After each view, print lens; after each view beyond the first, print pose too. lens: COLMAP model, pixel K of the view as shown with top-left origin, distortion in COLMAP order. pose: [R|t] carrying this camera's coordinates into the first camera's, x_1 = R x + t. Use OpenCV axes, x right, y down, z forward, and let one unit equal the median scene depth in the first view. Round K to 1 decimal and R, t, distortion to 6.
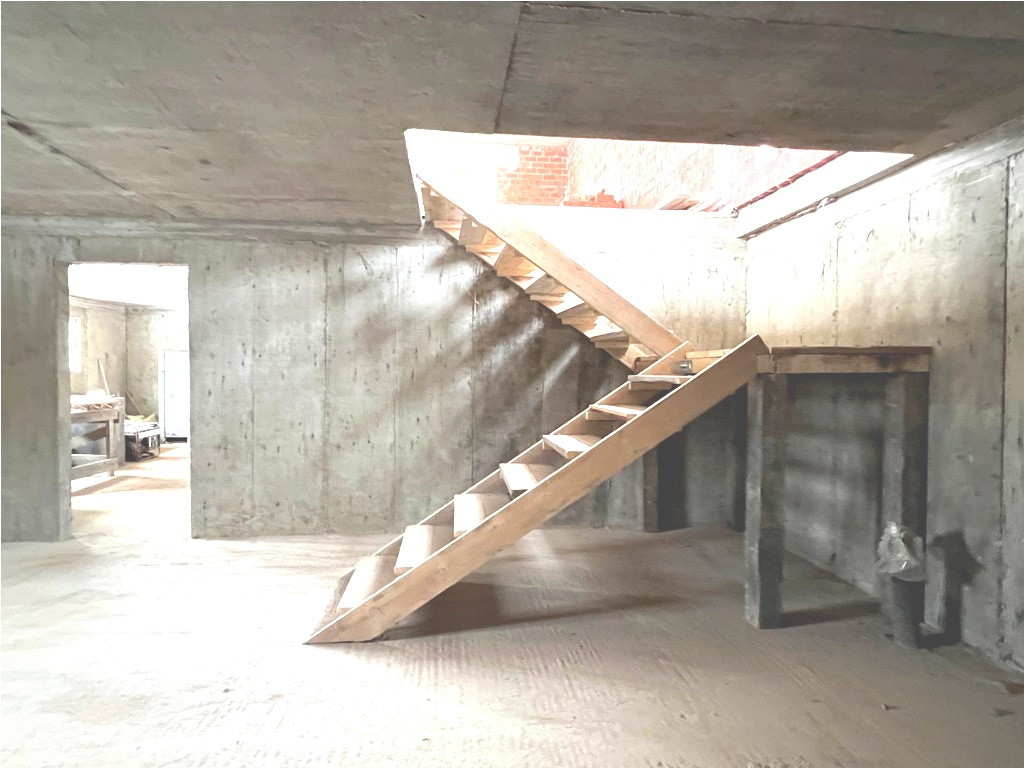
lens RADIAL K [[573.9, 0, 508.2], [0, 573.9, 380.5], [0, 0, 1]] dist [-0.003177, -0.001868]
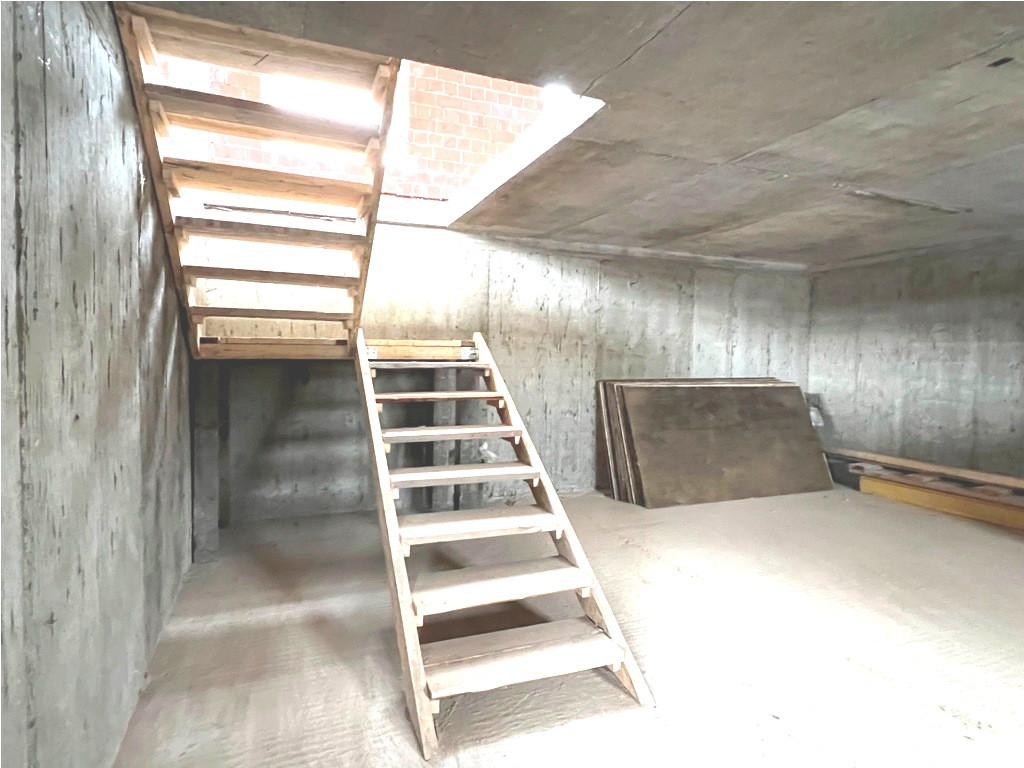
lens RADIAL K [[573.9, 0, 511.2], [0, 573.9, 383.3], [0, 0, 1]] dist [-0.003177, -0.001868]
pose [[-0.276701, -0.052135, 0.959541, -0.080344], [0.009784, 0.998323, 0.057063, -0.002641], [-0.960906, 0.025178, -0.275727, 0.107369]]
